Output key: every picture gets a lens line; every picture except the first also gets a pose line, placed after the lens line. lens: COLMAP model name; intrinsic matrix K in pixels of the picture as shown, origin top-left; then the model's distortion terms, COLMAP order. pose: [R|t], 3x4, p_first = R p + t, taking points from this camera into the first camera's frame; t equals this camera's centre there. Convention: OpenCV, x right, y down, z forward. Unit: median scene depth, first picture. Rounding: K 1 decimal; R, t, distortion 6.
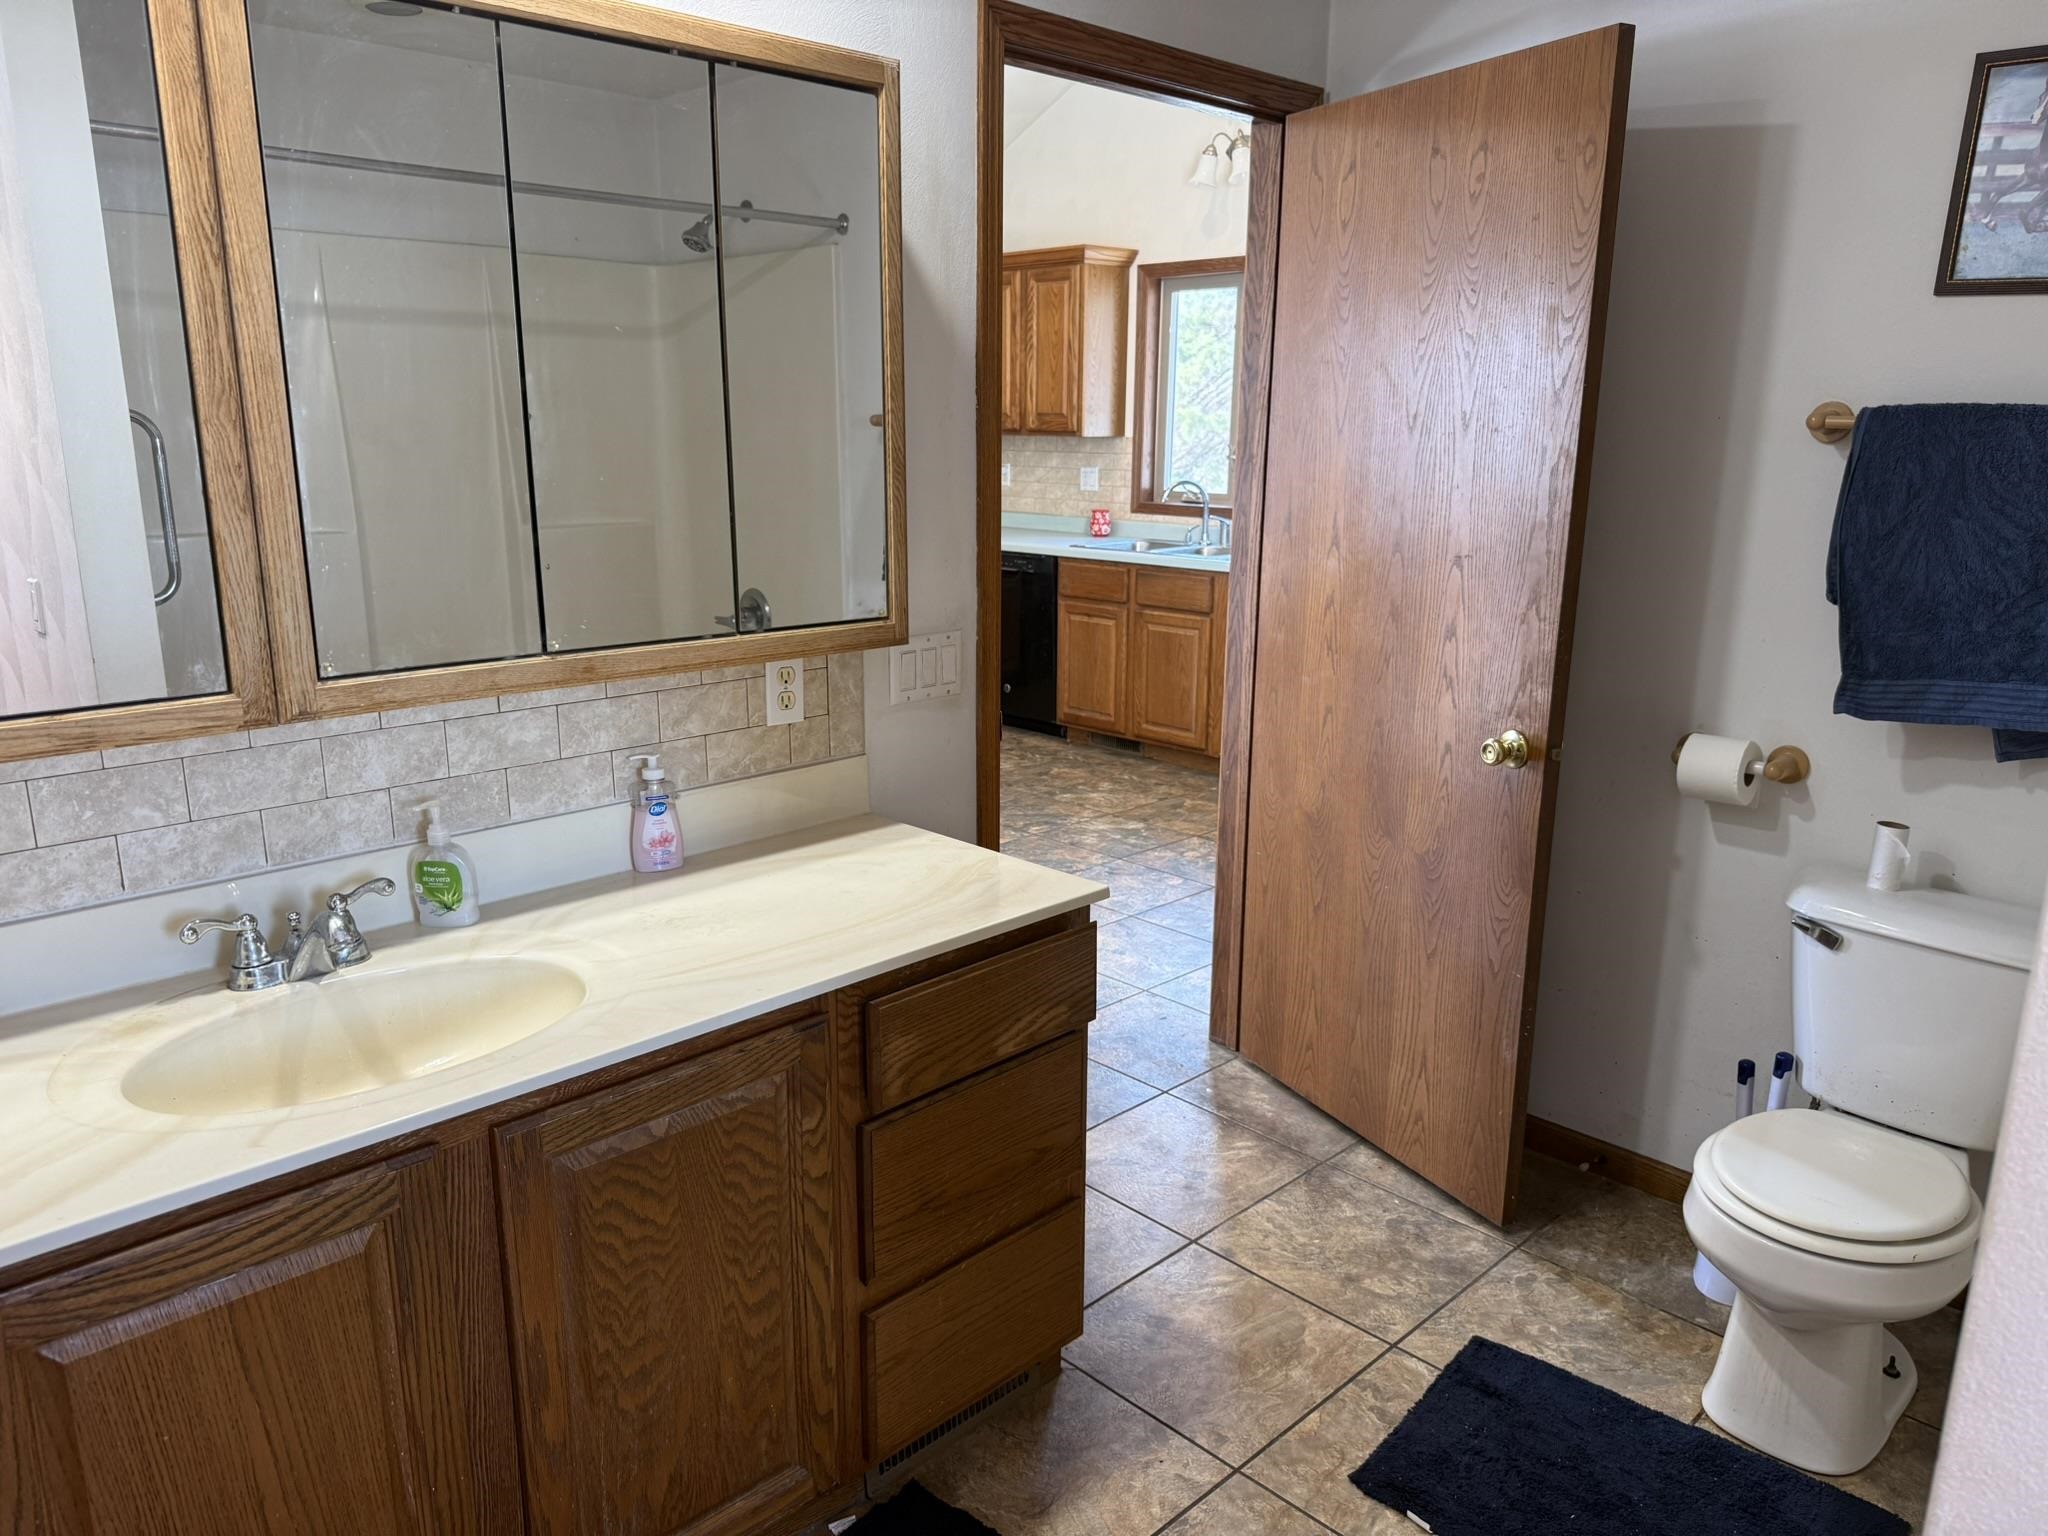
lens RADIAL K [[1433.7, 0, 1028.1], [0, 1433.7, 819.5], [0, 0, 1]] dist [0.059804, -0.078611]
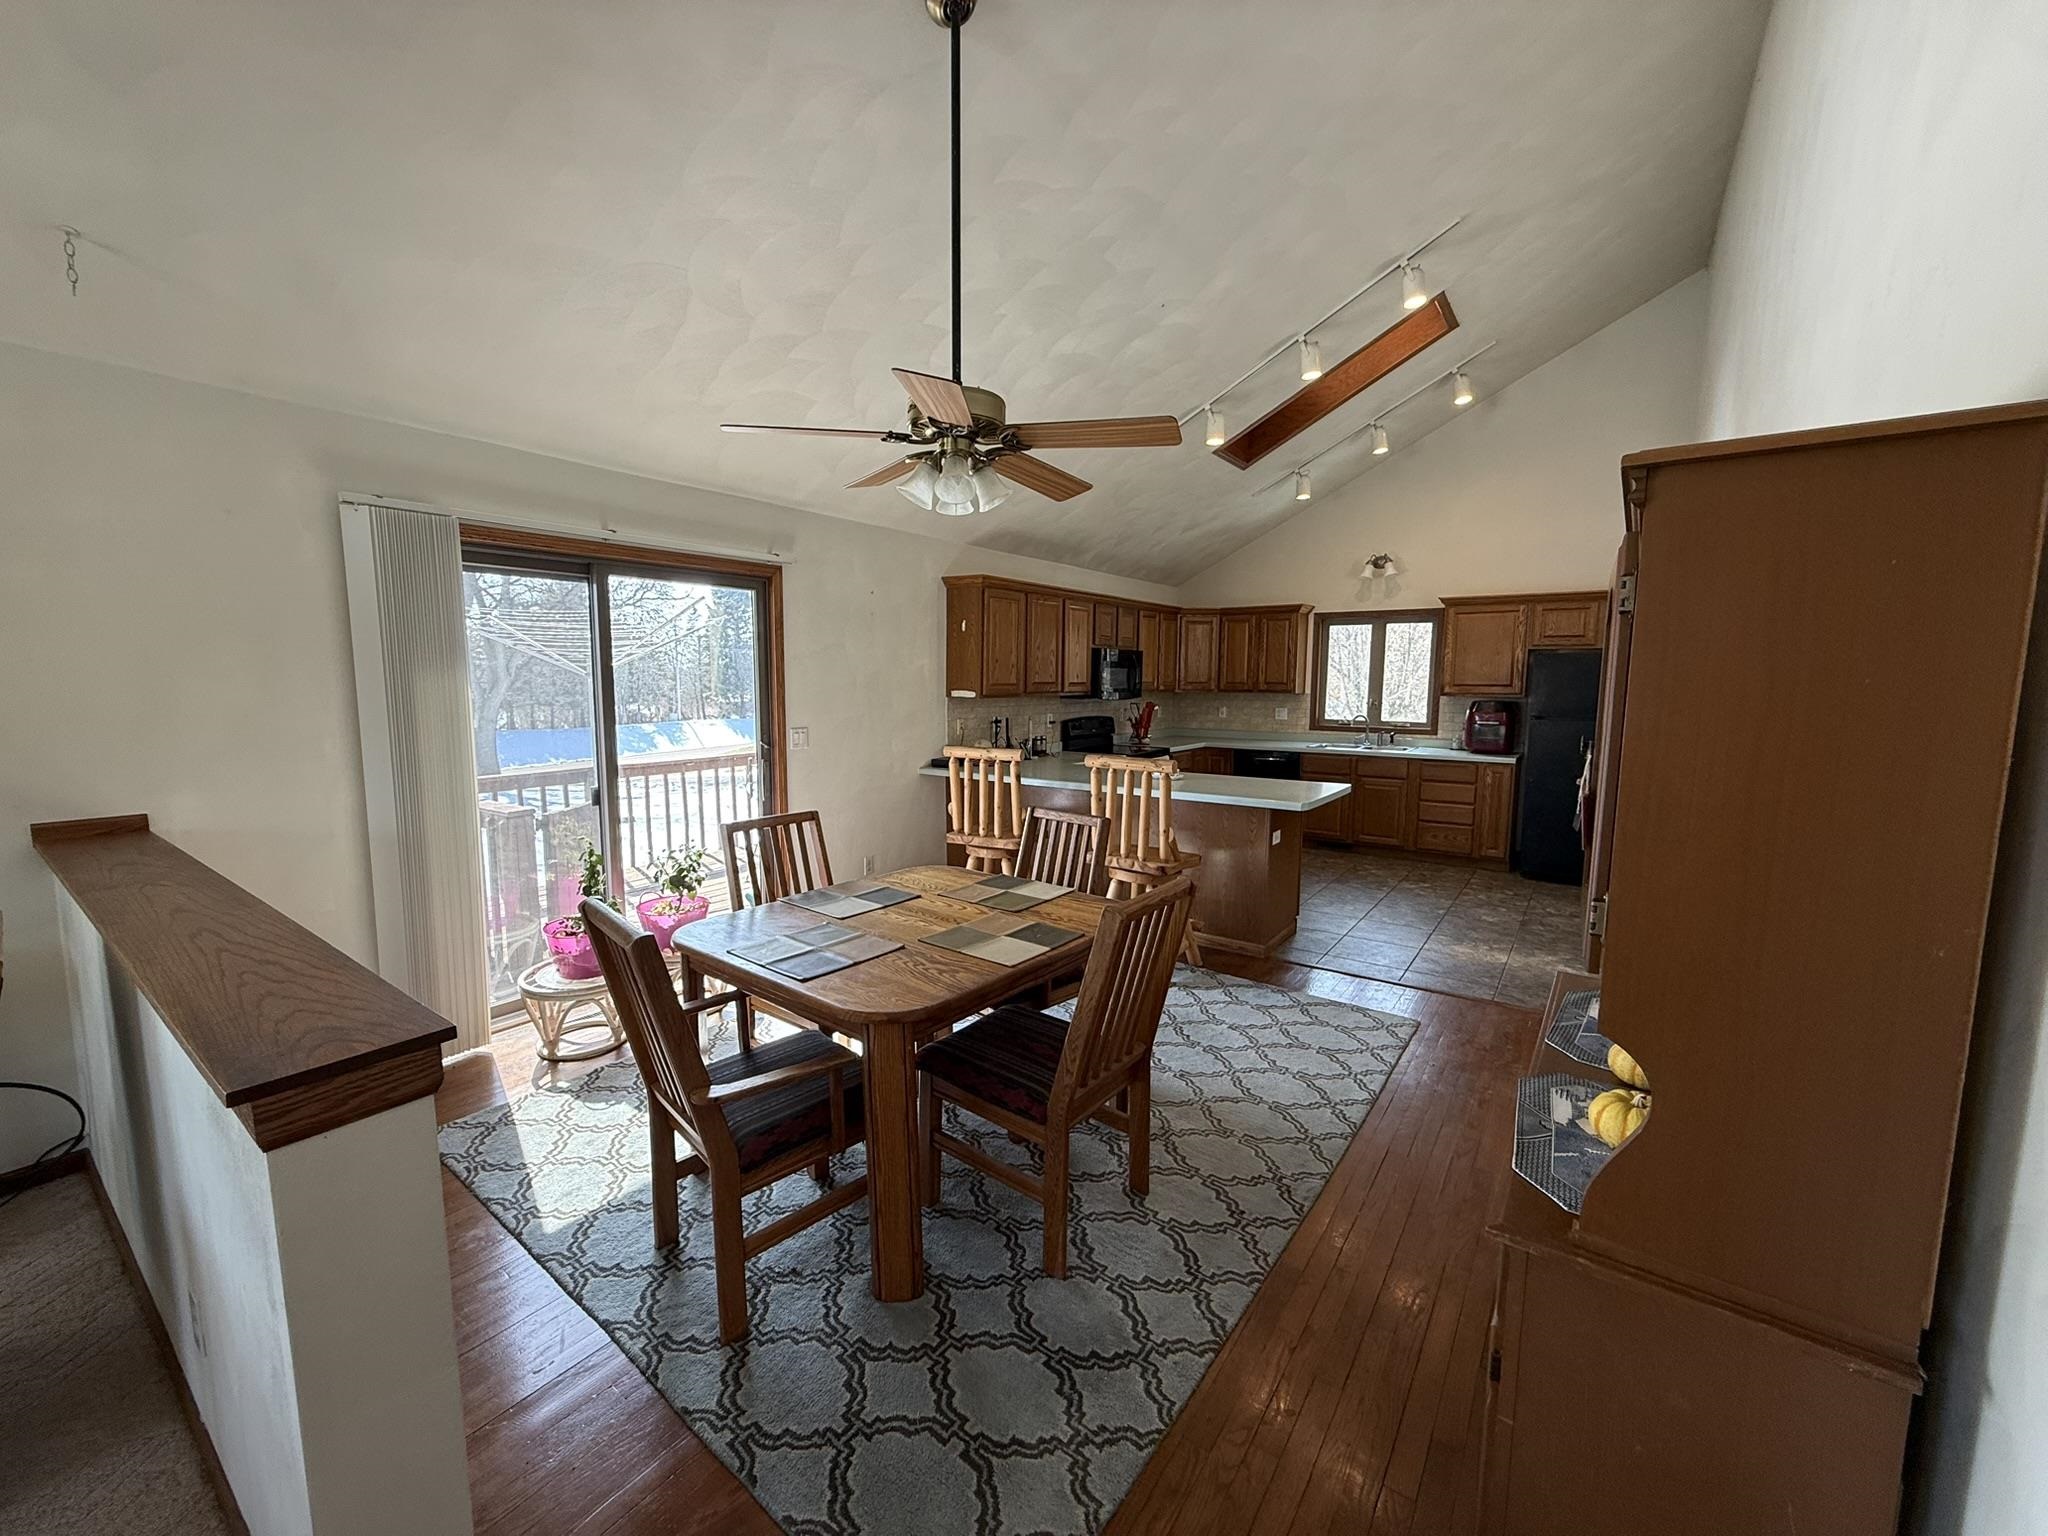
lens RADIAL K [[809.2, 0, 1013.1], [0, 809.2, 770.9], [0, 0, 1]] dist [0.002781, -0.001173]
pose [[0.987316, -0.023982, 0.156946, -0.547961], [0.047649, 0.987715, -0.148825, -0.010164], [-0.151449, 0.154416, 0.976329, -0.028840]]
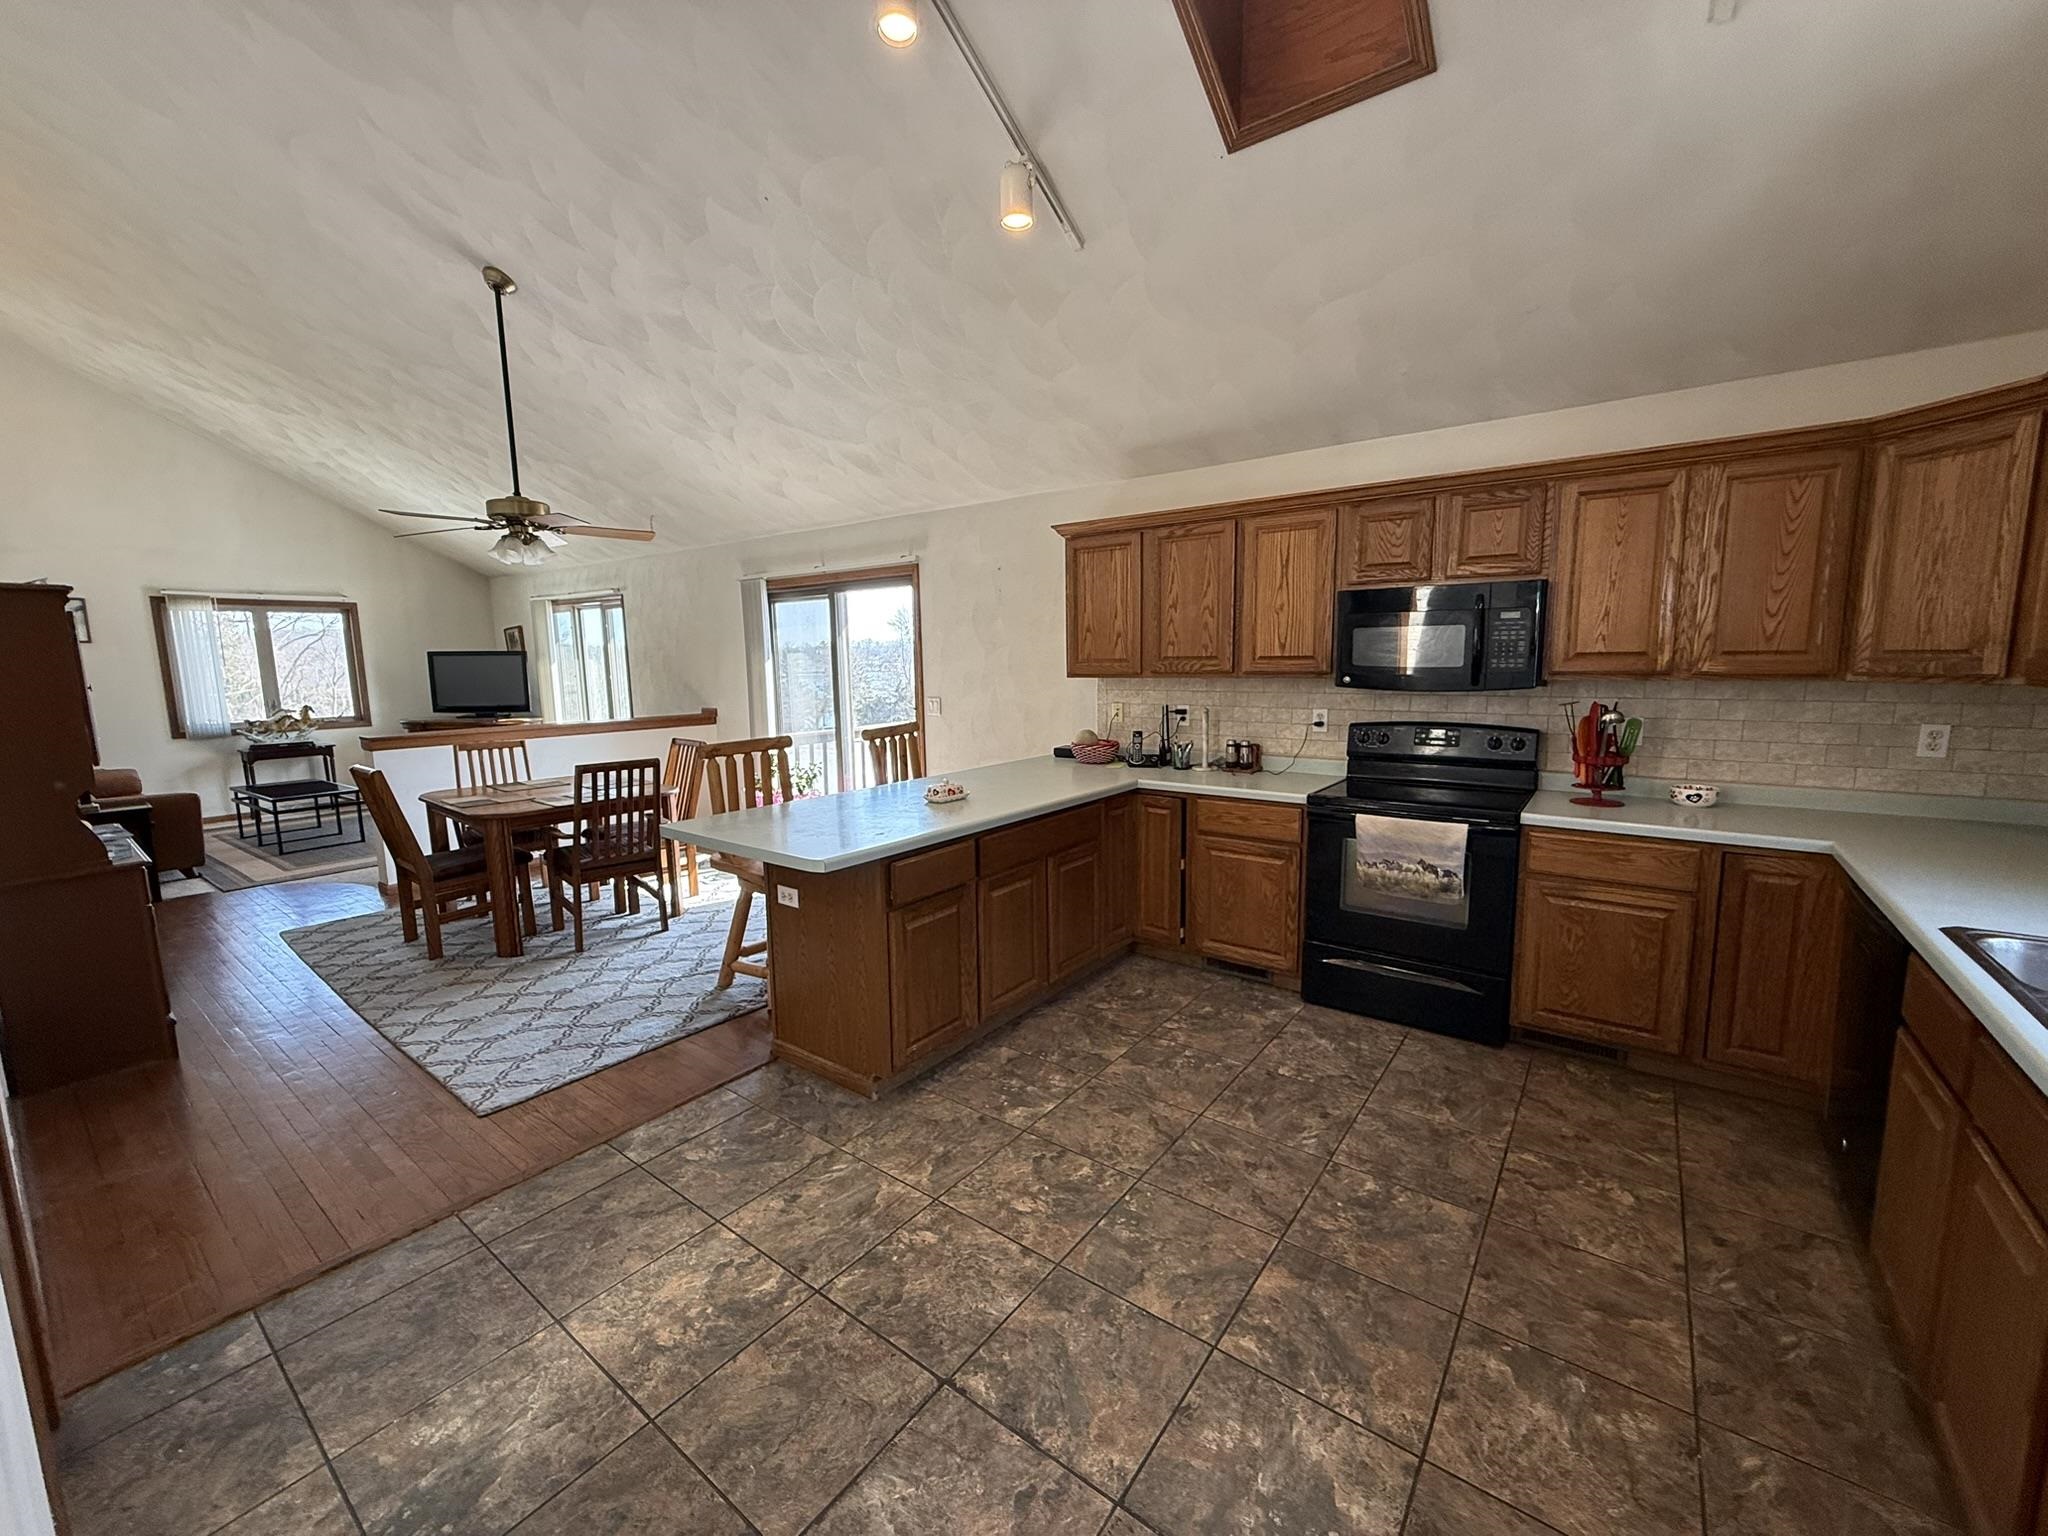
lens RADIAL K [[809.2, 0, 1020.7], [0, 809.2, 773.2], [0, 0, 1]] dist [0.002781, -0.001173]
pose [[0.144453, 0.131708, -0.980707, 0.236480], [-0.250424, 0.963703, 0.092538, -0.187408], [0.957299, 0.232226, 0.172193, 0.651290]]
